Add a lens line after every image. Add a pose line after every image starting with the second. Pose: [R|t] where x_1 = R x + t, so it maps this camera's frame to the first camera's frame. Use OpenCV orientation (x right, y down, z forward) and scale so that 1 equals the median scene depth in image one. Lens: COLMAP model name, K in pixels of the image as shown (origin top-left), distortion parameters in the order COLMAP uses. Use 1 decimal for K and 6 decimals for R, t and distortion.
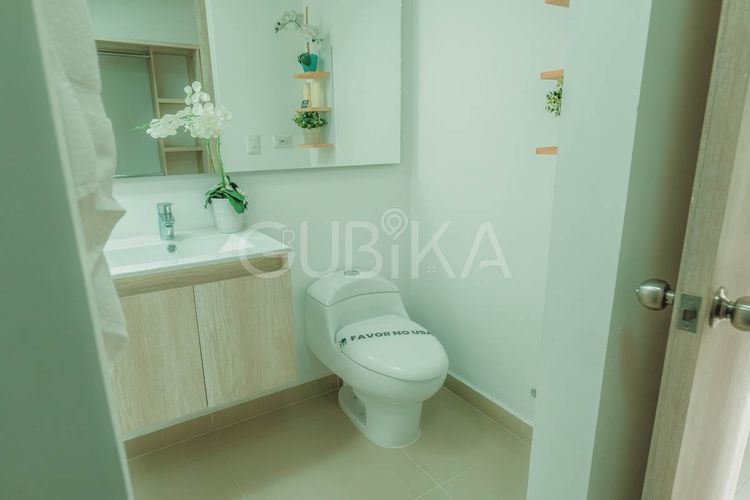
lens RADIAL K [[430.2, 0, 375.0], [0, 430.2, 250.0], [0, 0, 1]] dist [-0.004118, 0.000700]
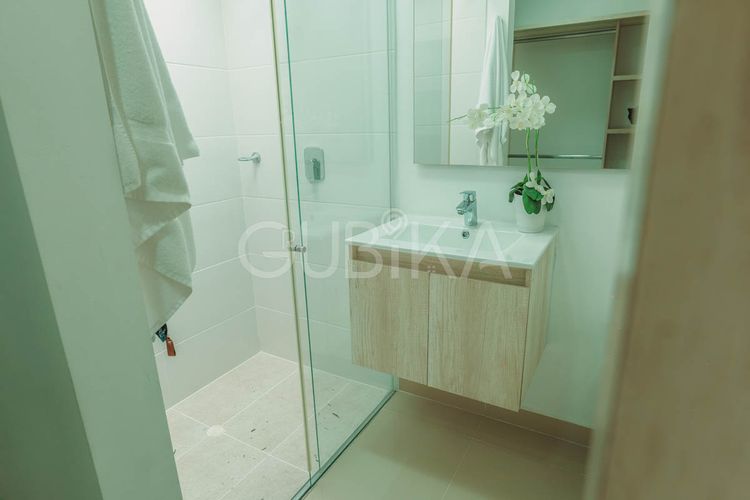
lens RADIAL K [[430.2, 0, 375.0], [0, 430.2, 250.0], [0, 0, 1]] dist [-0.004118, 0.000700]
pose [[0.473611, 0.249378, -0.844691, 0.374032], [-0.201252, 0.964345, 0.171864, -0.118915], [0.857433, 0.088599, 0.506912, 0.305413]]
